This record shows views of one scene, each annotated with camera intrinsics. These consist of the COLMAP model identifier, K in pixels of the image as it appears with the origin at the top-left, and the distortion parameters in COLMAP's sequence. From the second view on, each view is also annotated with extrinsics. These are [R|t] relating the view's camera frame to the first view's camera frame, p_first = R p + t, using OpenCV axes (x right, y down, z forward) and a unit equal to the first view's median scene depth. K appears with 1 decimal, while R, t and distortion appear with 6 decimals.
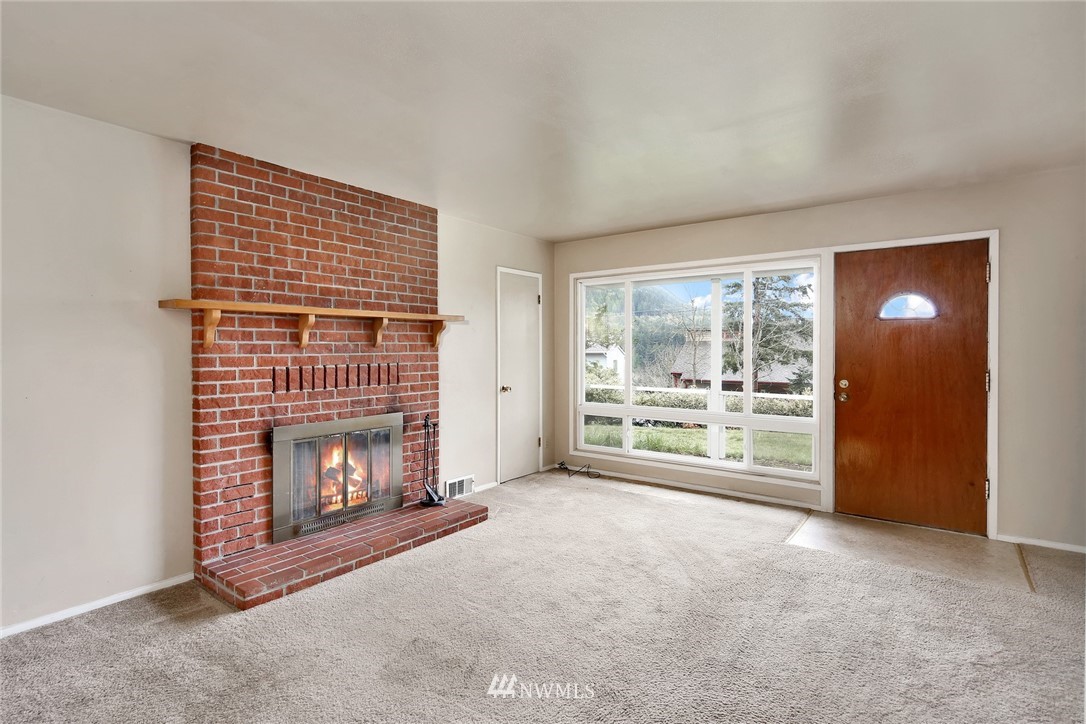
lens RADIAL K [[537.3, 0, 541.7], [0, 537.3, 352.2], [0, 0, 1]] dist [0.007380, -0.006067]
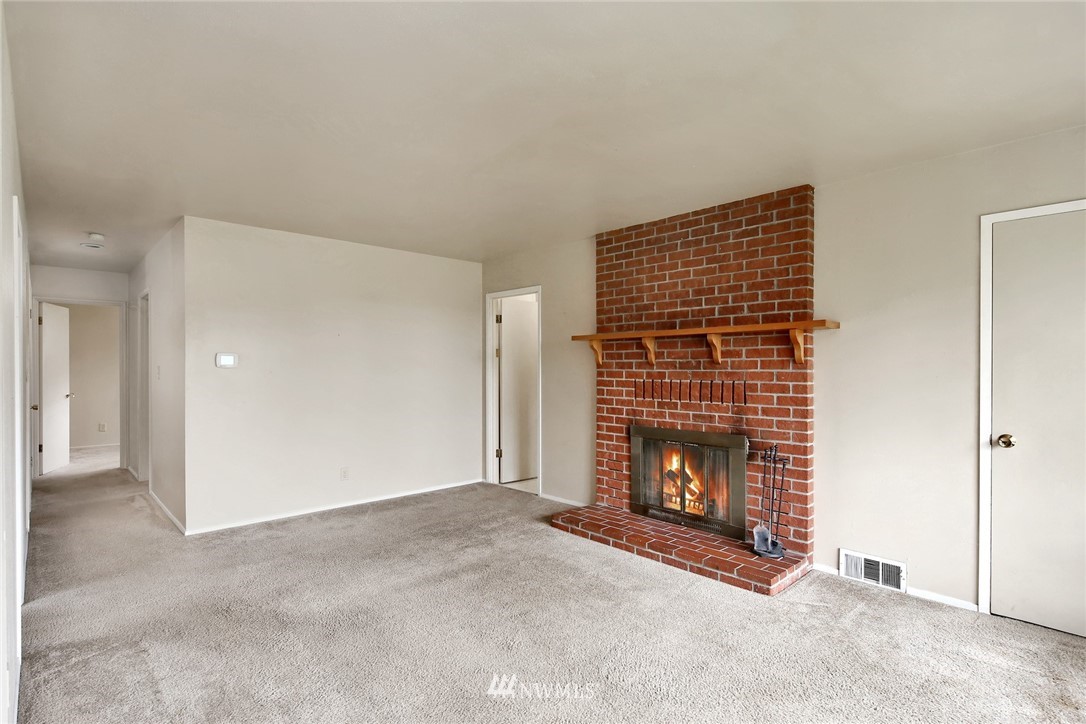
lens RADIAL K [[537.3, 0, 526.7], [0, 537.3, 365.2], [0, 0, 1]] dist [0.007380, -0.006067]
pose [[-0.190651, 0.000237, -0.981658, 0.770951], [-0.005610, 0.999983, 0.001331, -0.006406], [0.981642, 0.005761, -0.190647, 0.904623]]
